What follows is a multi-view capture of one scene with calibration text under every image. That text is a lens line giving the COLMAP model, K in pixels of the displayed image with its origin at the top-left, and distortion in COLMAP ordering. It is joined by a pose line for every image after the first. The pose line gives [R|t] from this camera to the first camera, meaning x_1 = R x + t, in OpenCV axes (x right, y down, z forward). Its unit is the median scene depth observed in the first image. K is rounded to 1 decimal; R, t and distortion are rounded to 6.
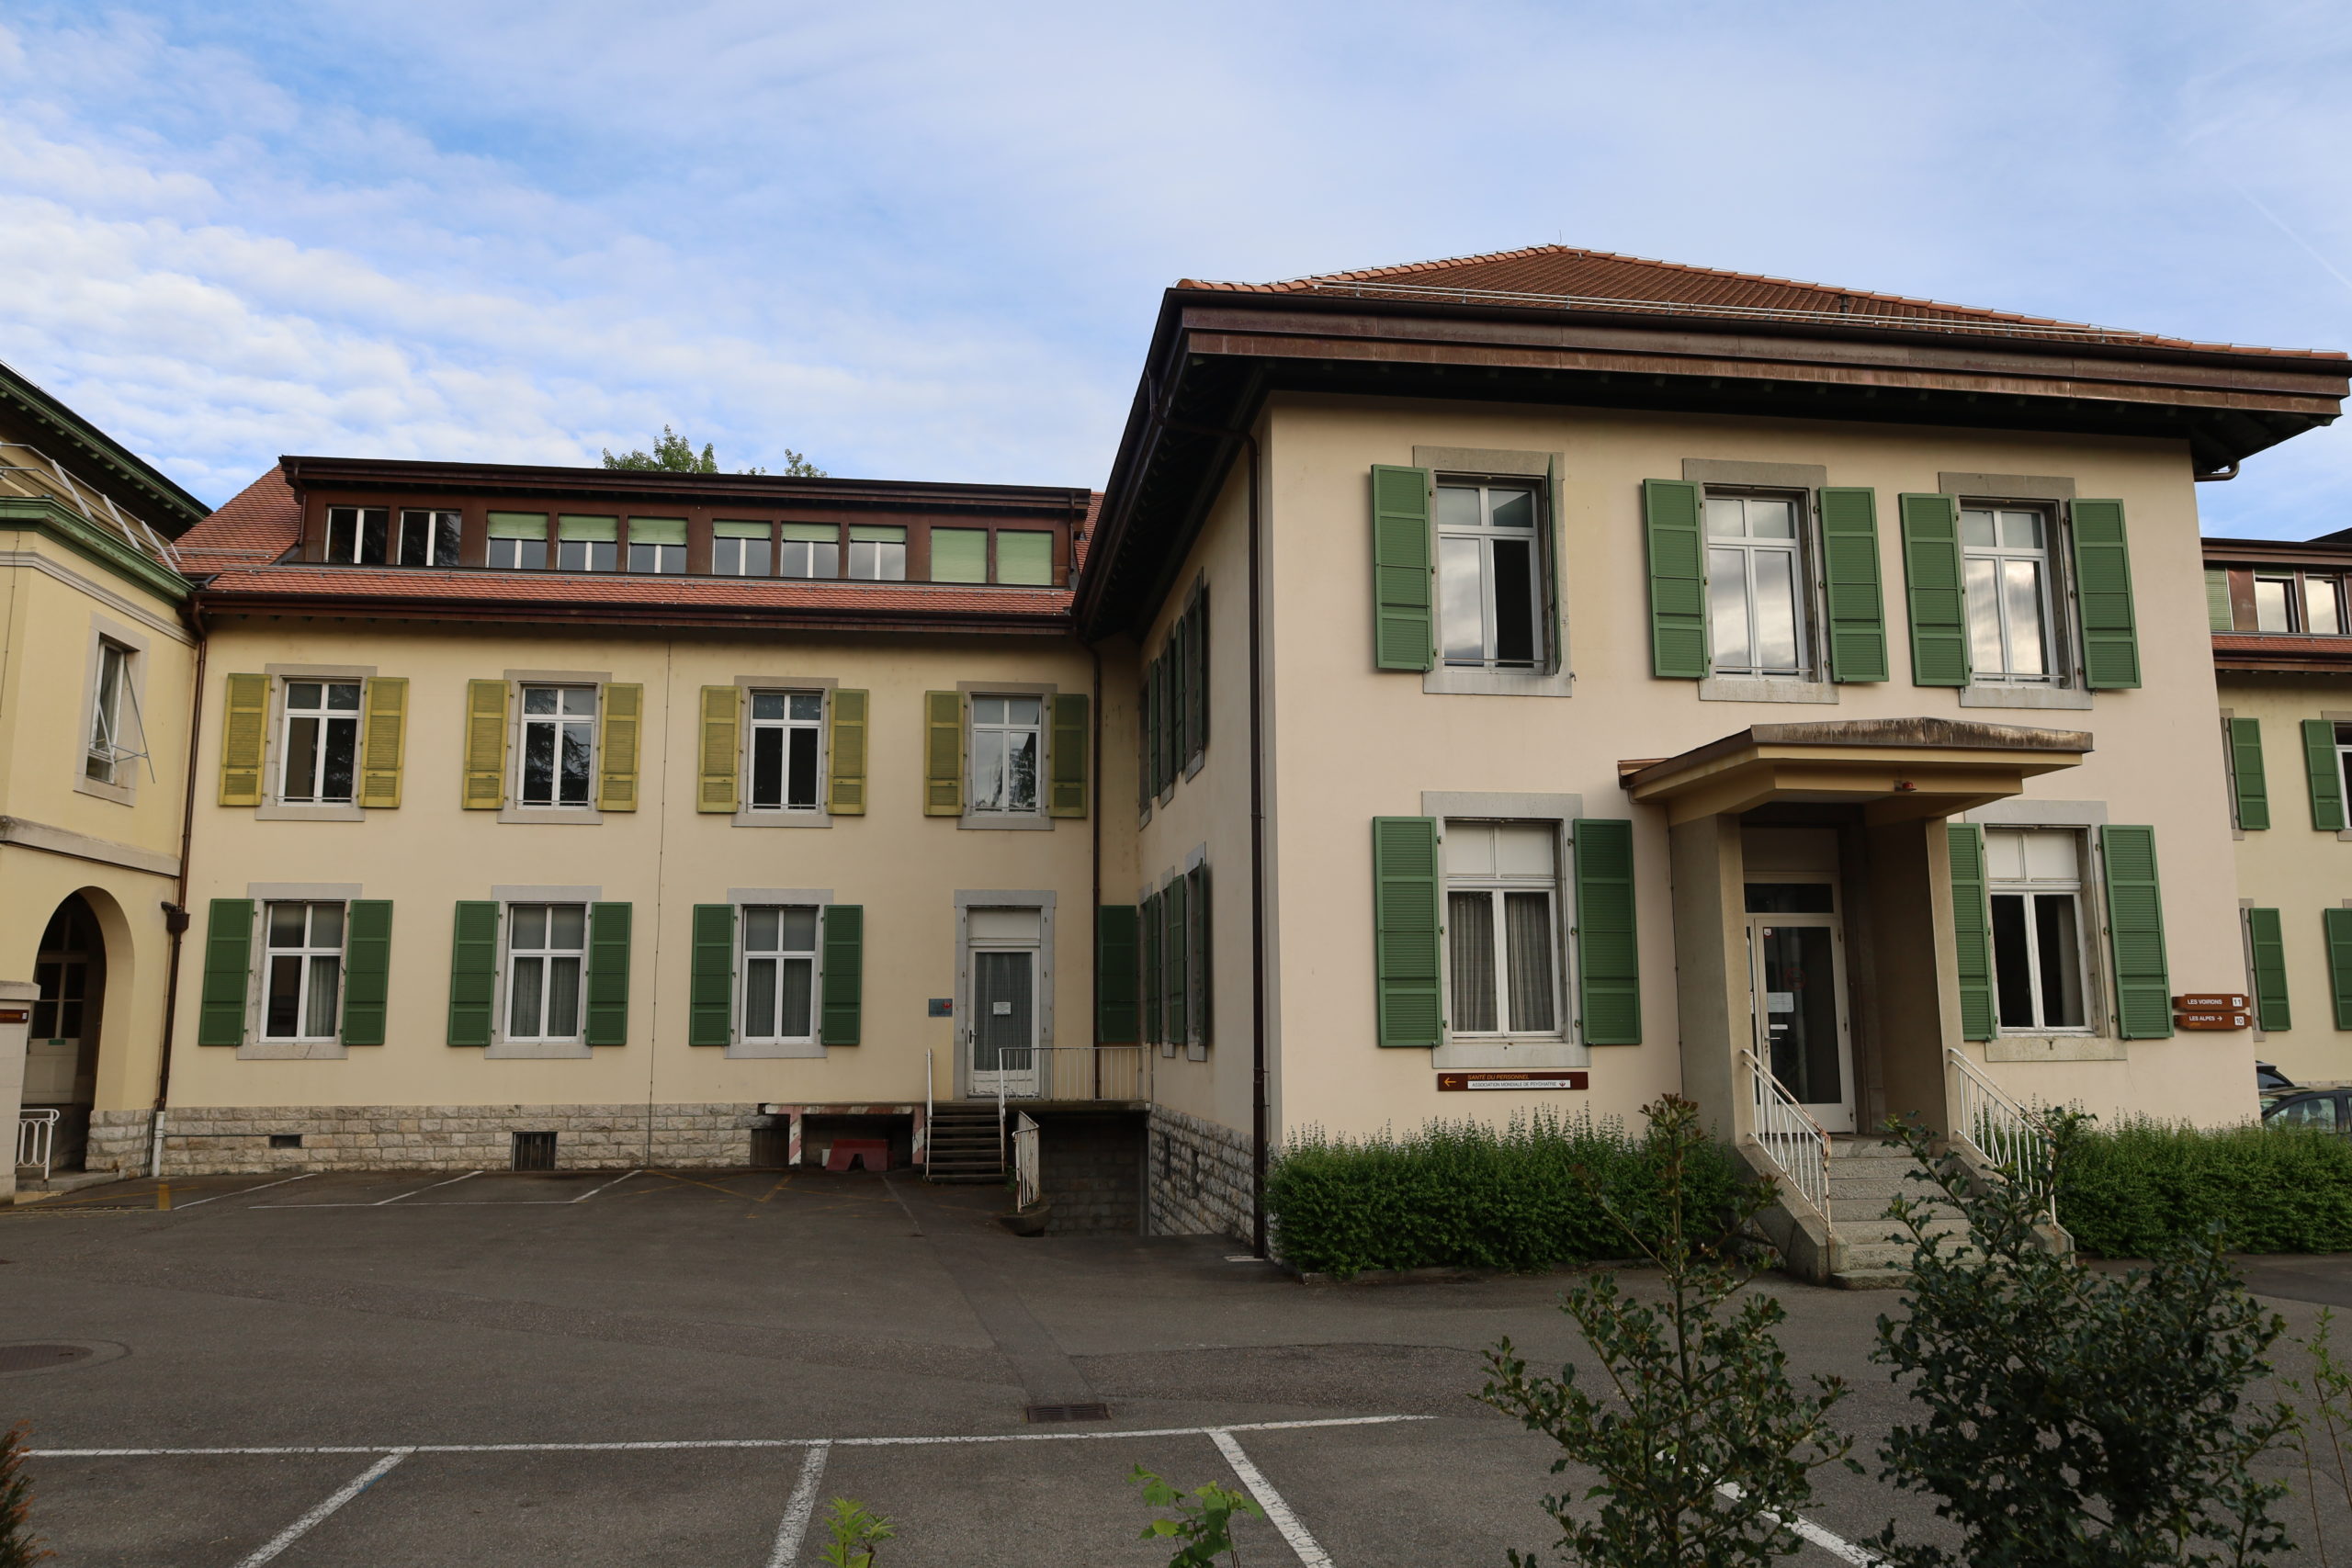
lens RADIAL K [[1642.7, 0, 1221.8], [0, 1642.7, 784.9], [0, 0, 1]] dist [0.002849, 0.004022]
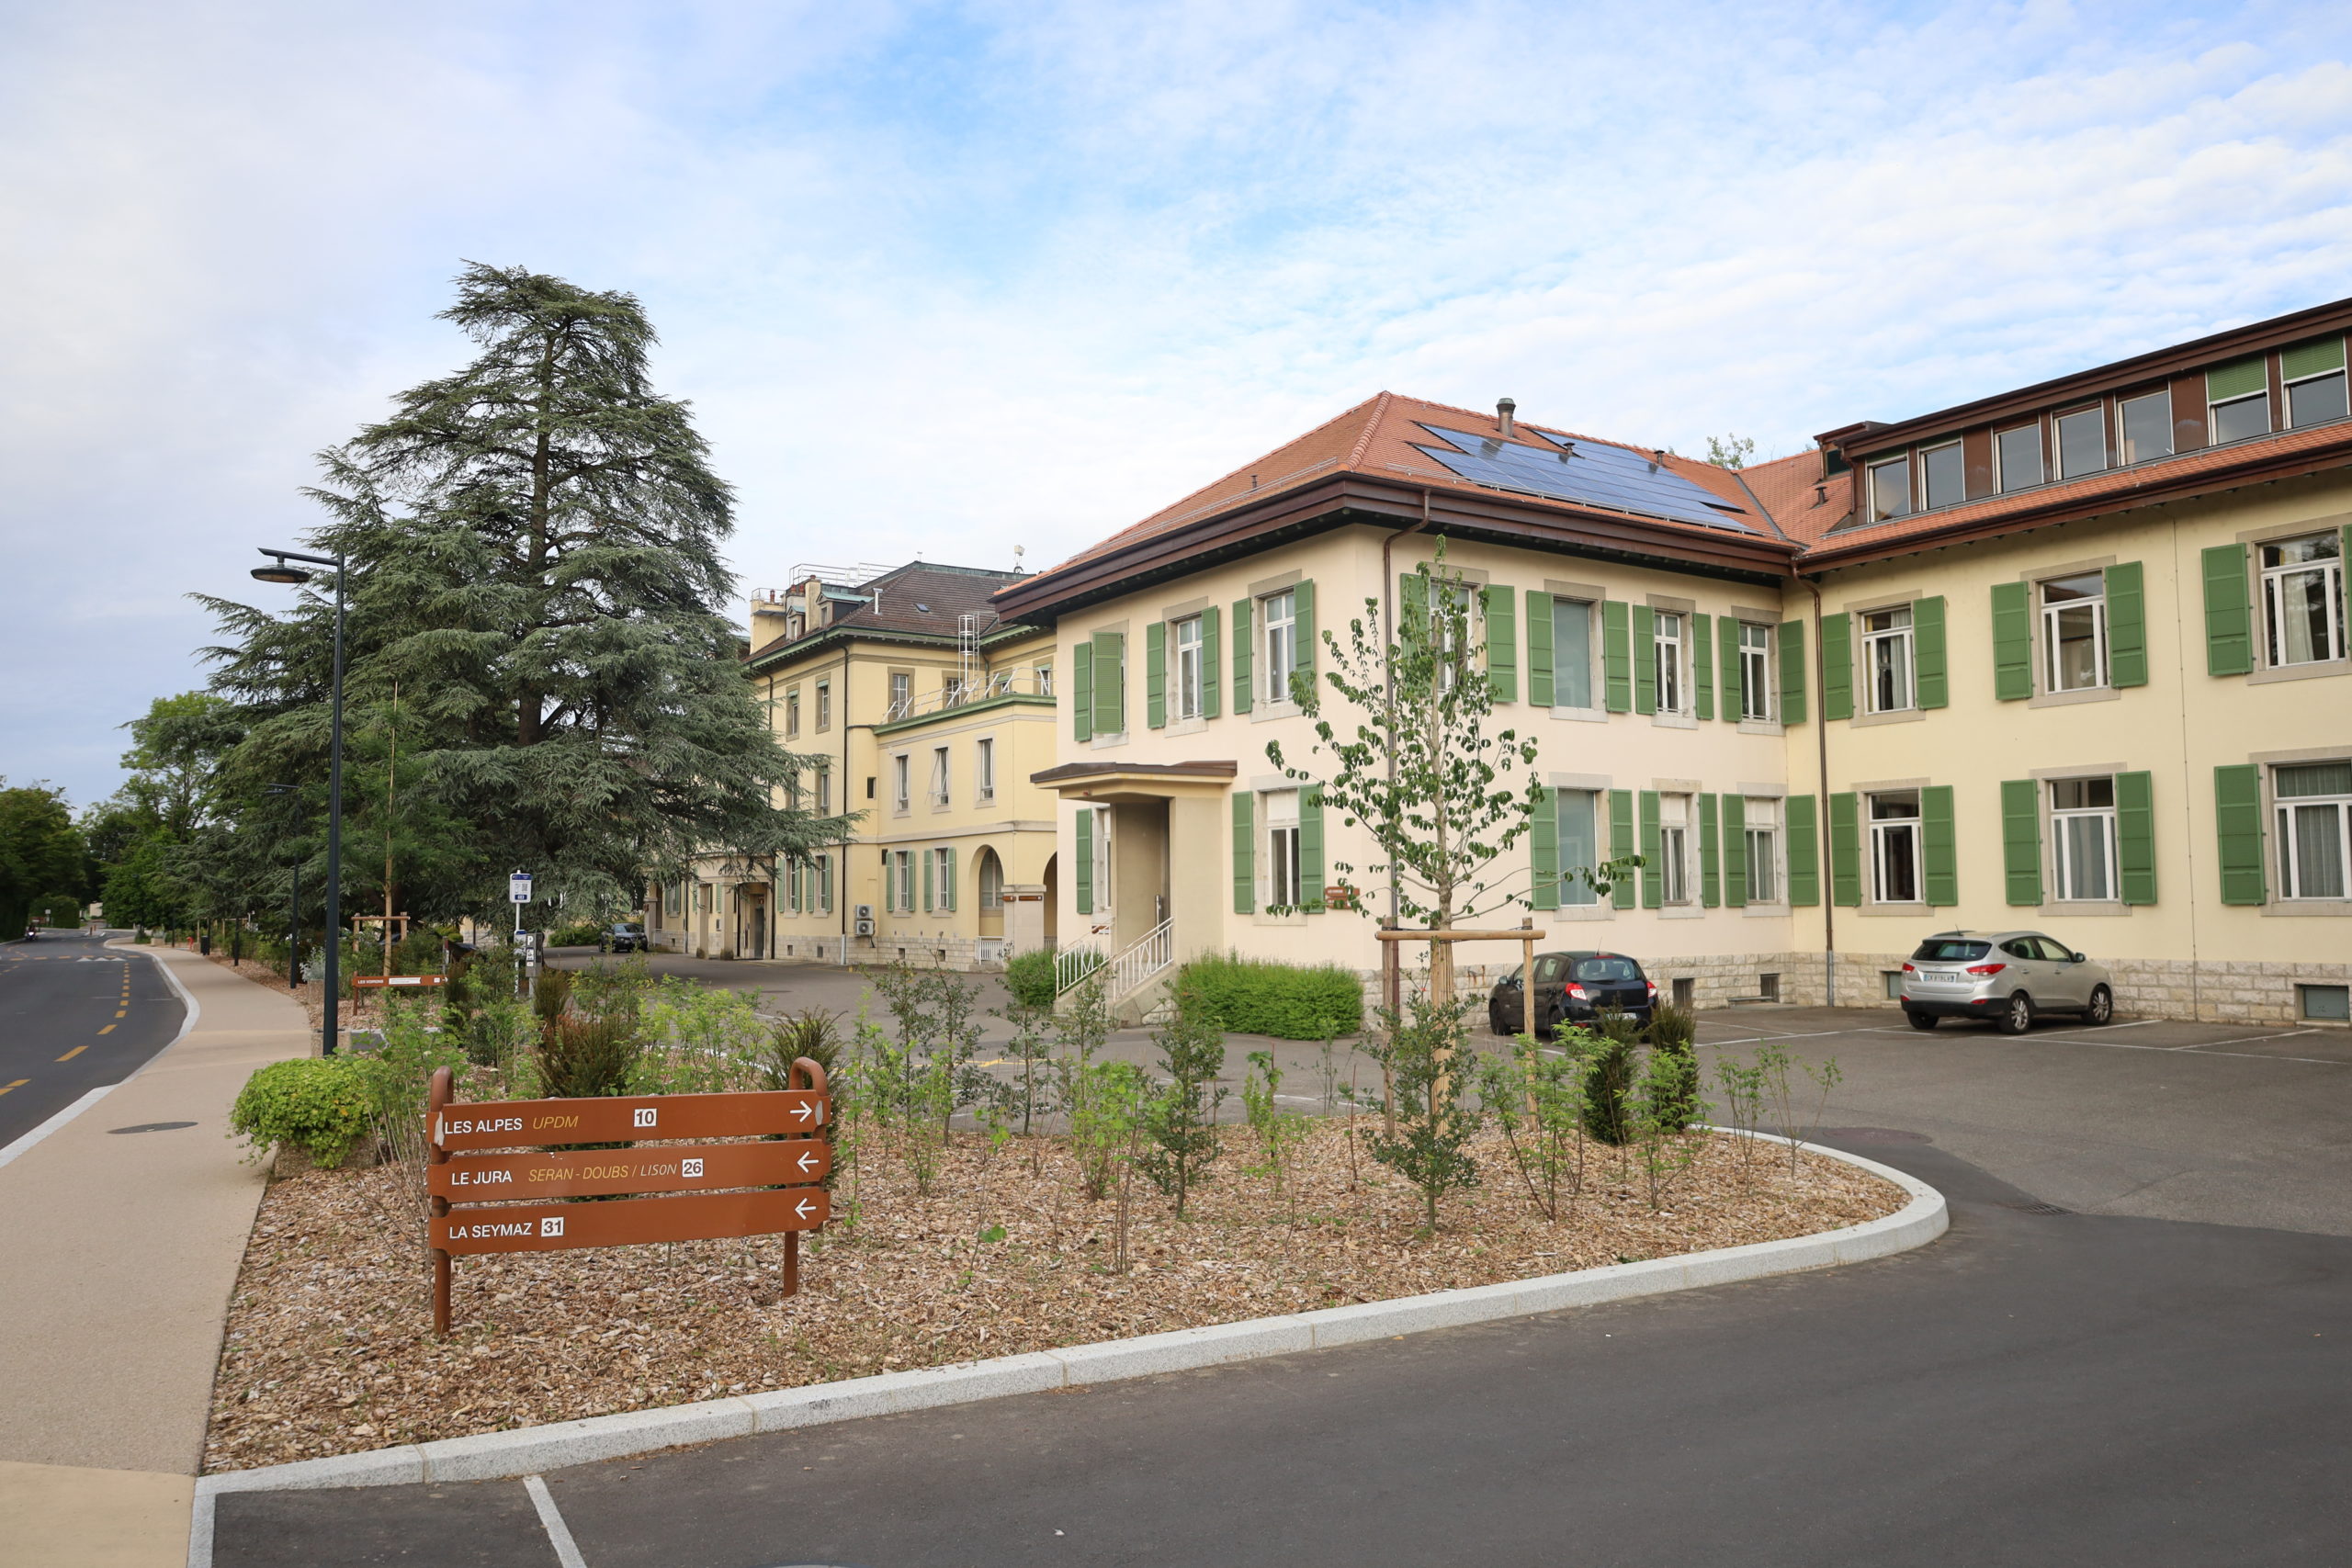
lens RADIAL K [[1642.7, 0, 1221.8], [0, 1642.7, 784.9], [0, 0, 1]] dist [0.002849, 0.004022]
pose [[0.368589, -0.064264, -0.927368, 0.409090], [0.144816, 0.989397, -0.011004, 0.006572], [0.918243, -0.130241, 0.373988, 0.064835]]
